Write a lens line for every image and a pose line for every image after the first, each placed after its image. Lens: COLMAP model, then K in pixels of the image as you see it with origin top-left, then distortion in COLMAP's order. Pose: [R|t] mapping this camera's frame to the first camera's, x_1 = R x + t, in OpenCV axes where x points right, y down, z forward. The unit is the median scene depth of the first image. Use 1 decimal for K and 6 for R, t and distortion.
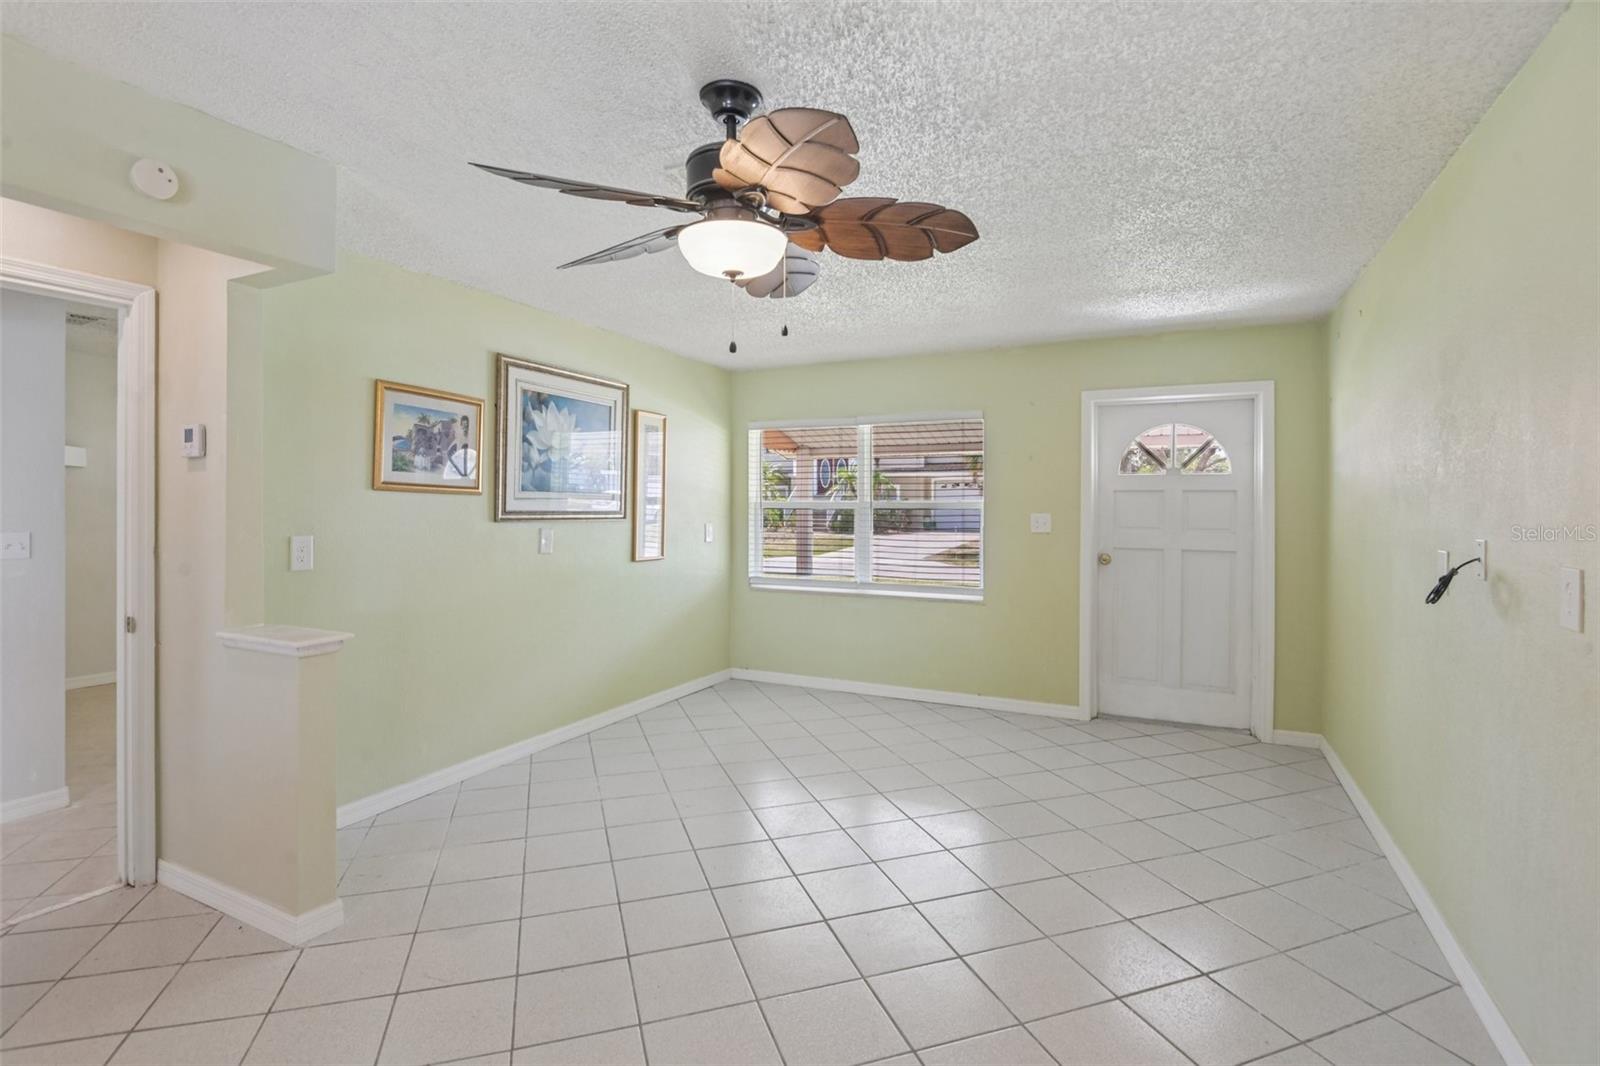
lens RADIAL K [[745.4, 0, 797.7], [0, 745.4, 499.0], [0, 0, 1]] dist [-0.034024, -0.001094]
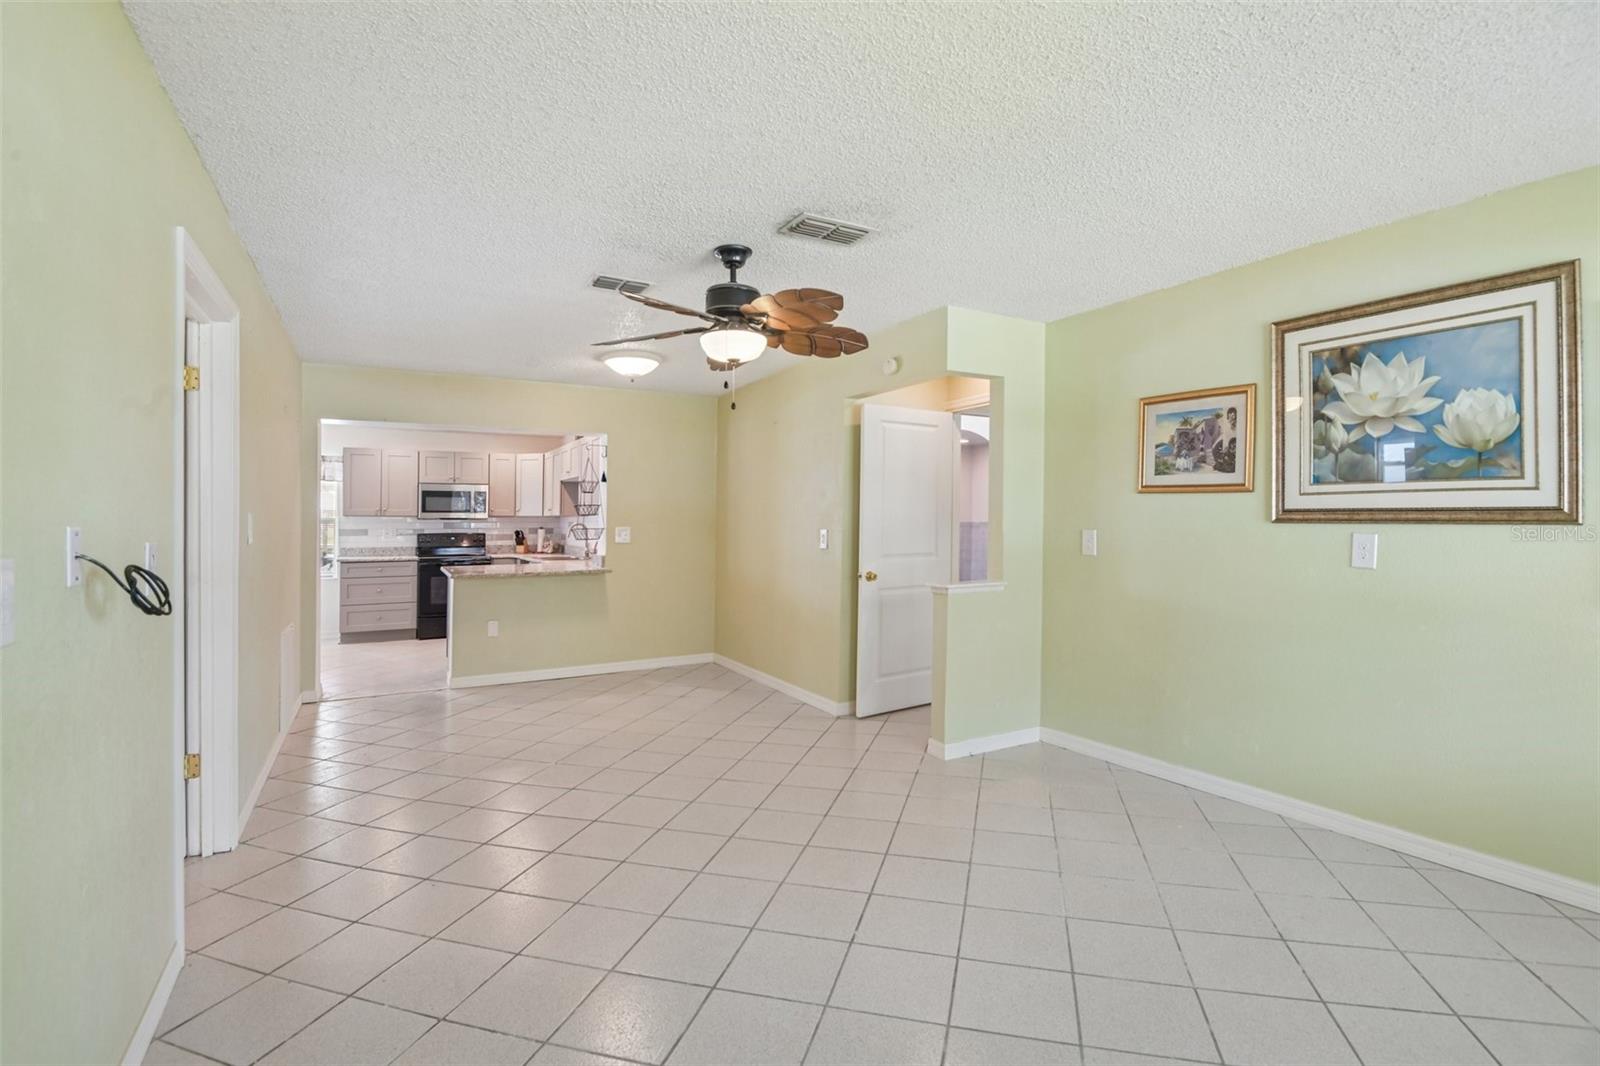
lens RADIAL K [[745.4, 0, 797.7], [0, 745.4, 499.0], [0, 0, 1]] dist [-0.034024, -0.001094]
pose [[-0.568677, -0.030972, -0.821978, 0.527038], [0.005745, 0.999117, -0.041621, 0.031984], [0.822541, -0.028392, -0.567997, 0.917696]]
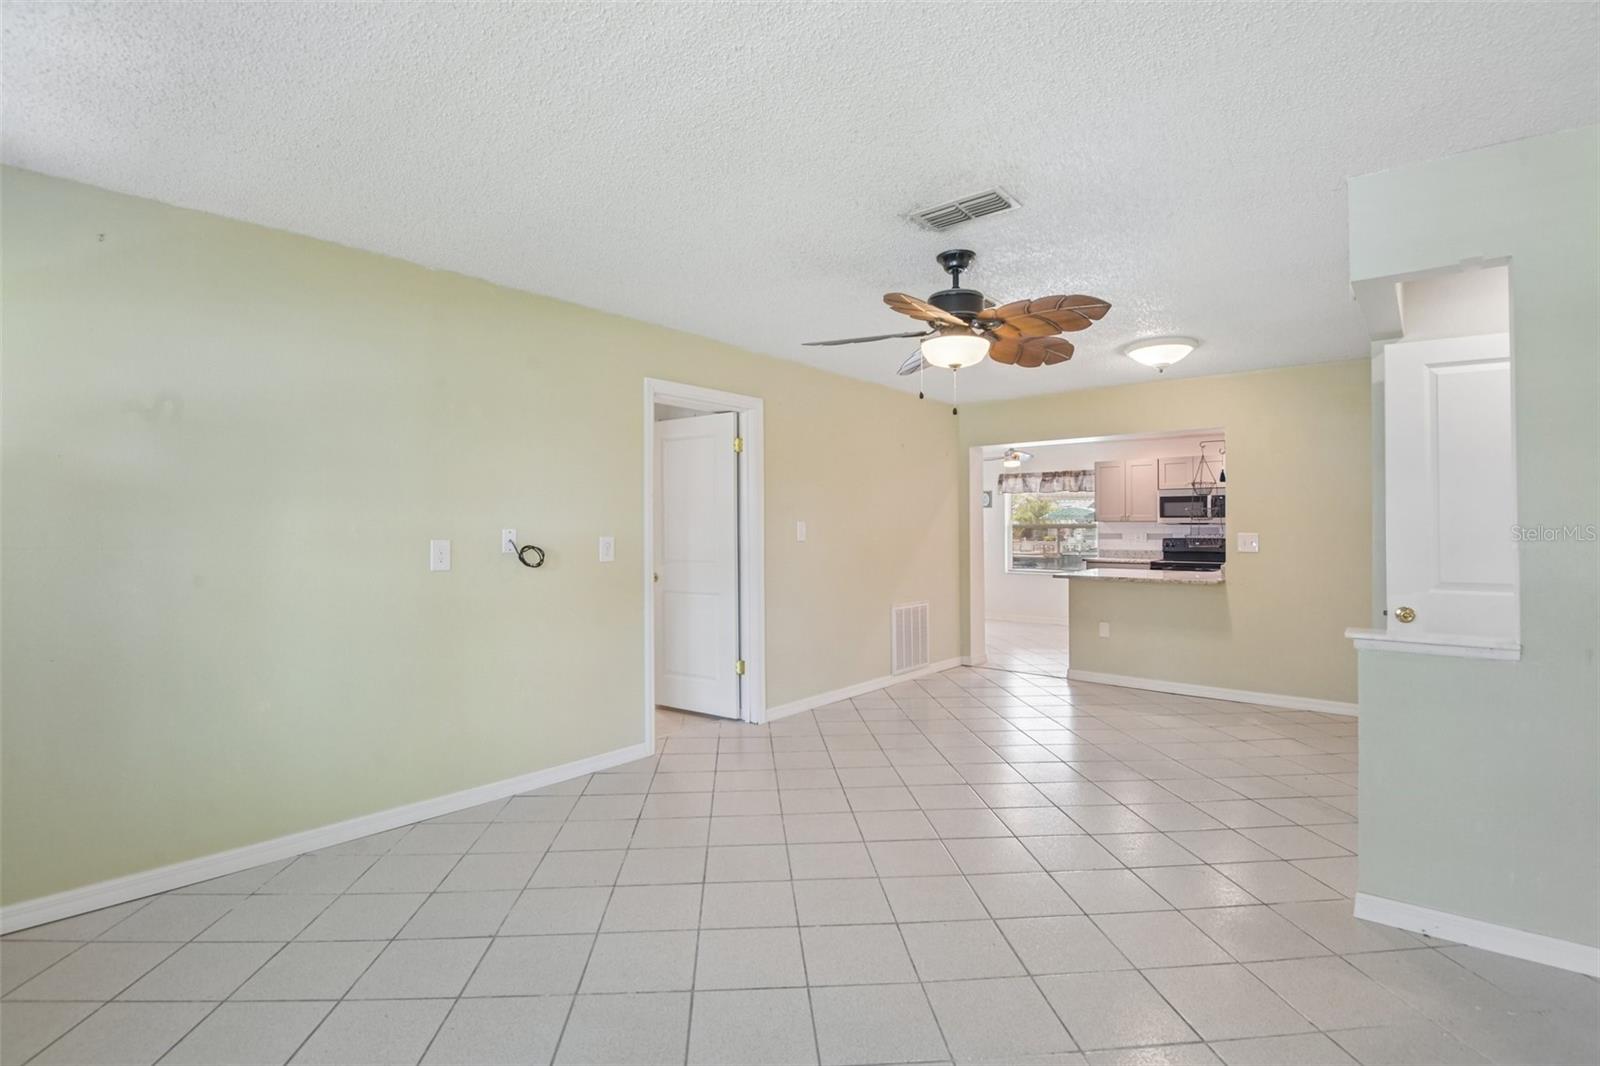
lens RADIAL K [[733.6, 0, 790.9], [0, 733.6, 509.8], [0, 0, 1]] dist [-0.033448, -0.000106]
pose [[-0.967175, -0.000113, 0.254110, -0.062814], [-0.008364, 0.999472, -0.031389, 0.029932], [-0.253972, -0.032484, -0.966666, 1.184743]]
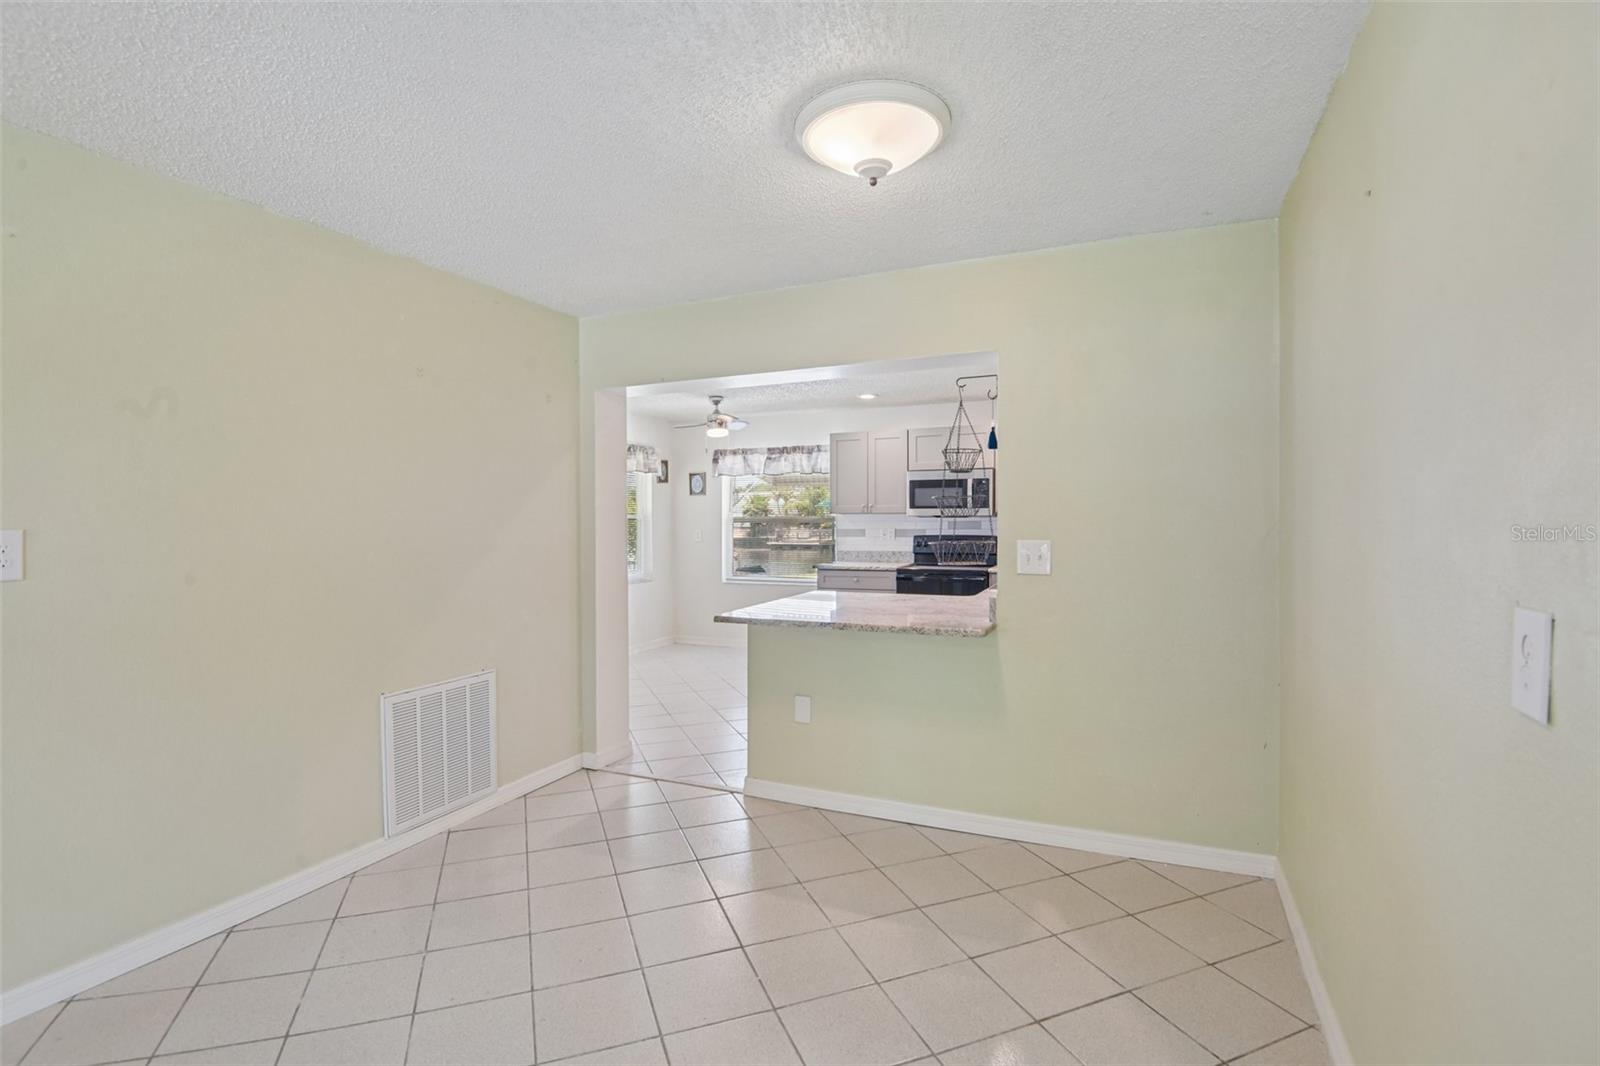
lens RADIAL K [[736.9, 0, 806.8], [0, 736.9, 523.8], [0, 0, 1]] dist [-0.030656, -0.000265]
pose [[-0.998725, 0.001936, -0.050452, -0.254656], [0.001767, 0.999993, 0.003390, 0.005689], [0.050458, 0.003297, -0.998721, 0.471048]]
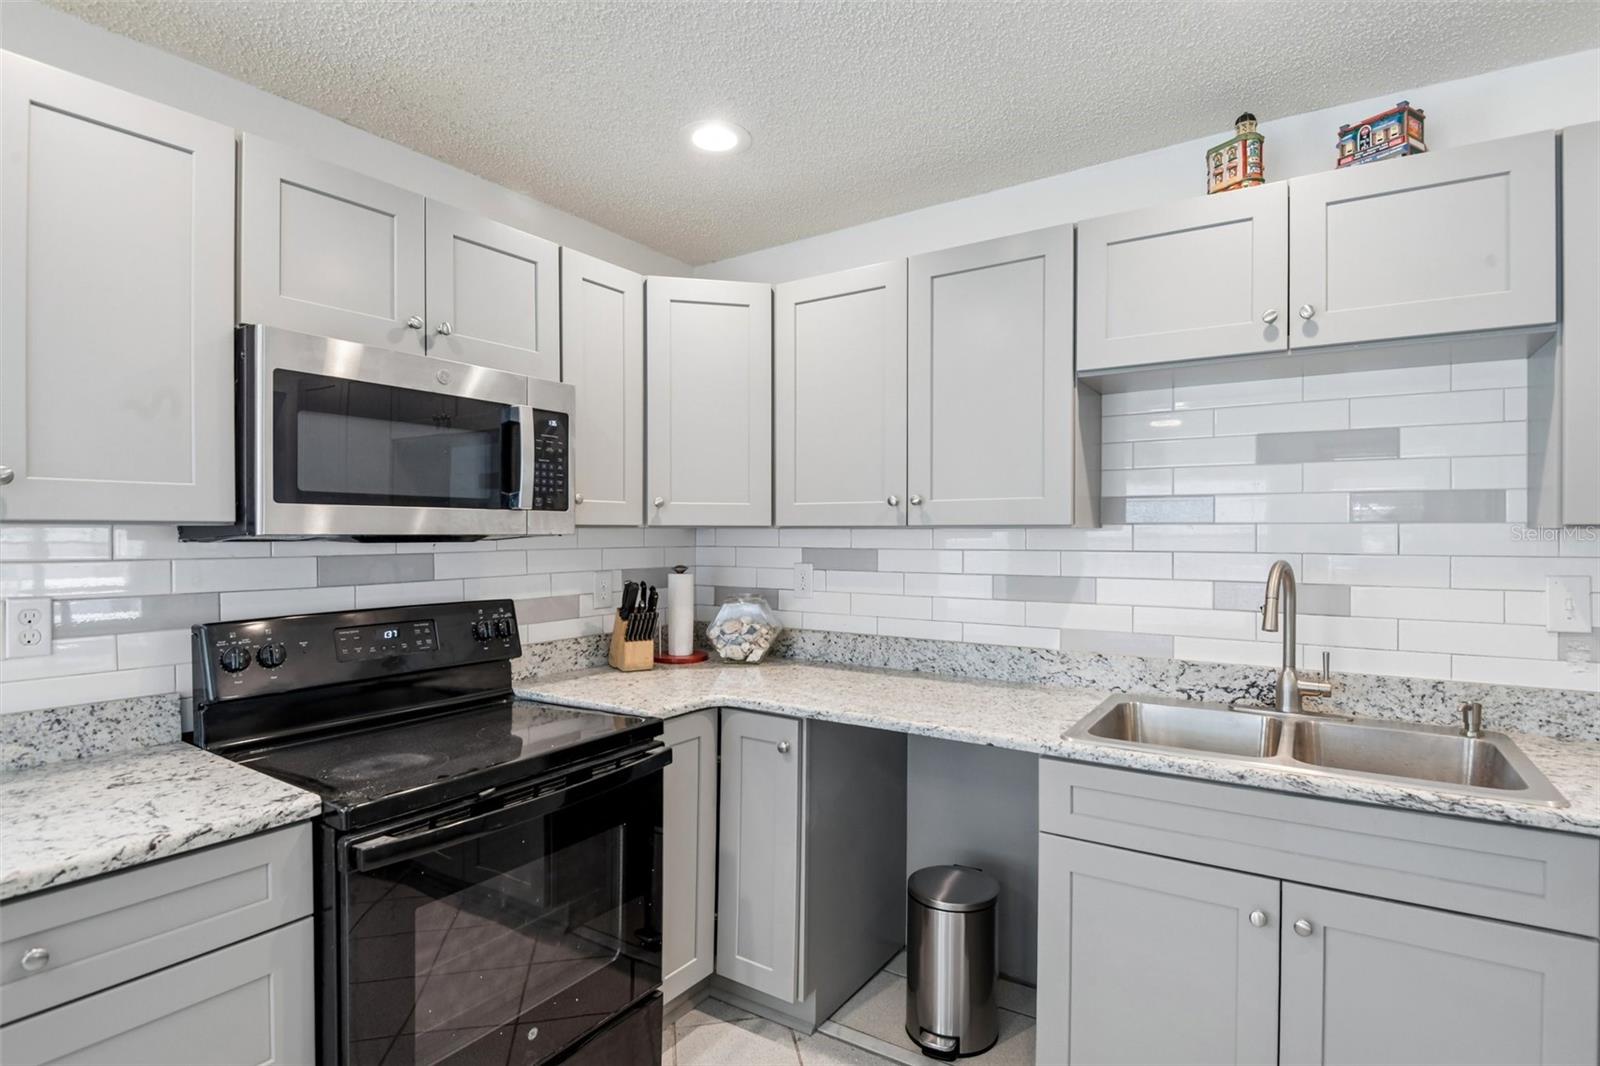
lens RADIAL K [[781.8, 0, 808.6], [0, 781.8, 540.0], [0, 0, 1]] dist [0.002408, 0.000021]
pose [[-0.113603, 0.004286, -0.993517, -0.232927], [0.006217, 0.999974, 0.003603, -0.003850], [0.993507, -0.005767, -0.113627, -0.804990]]
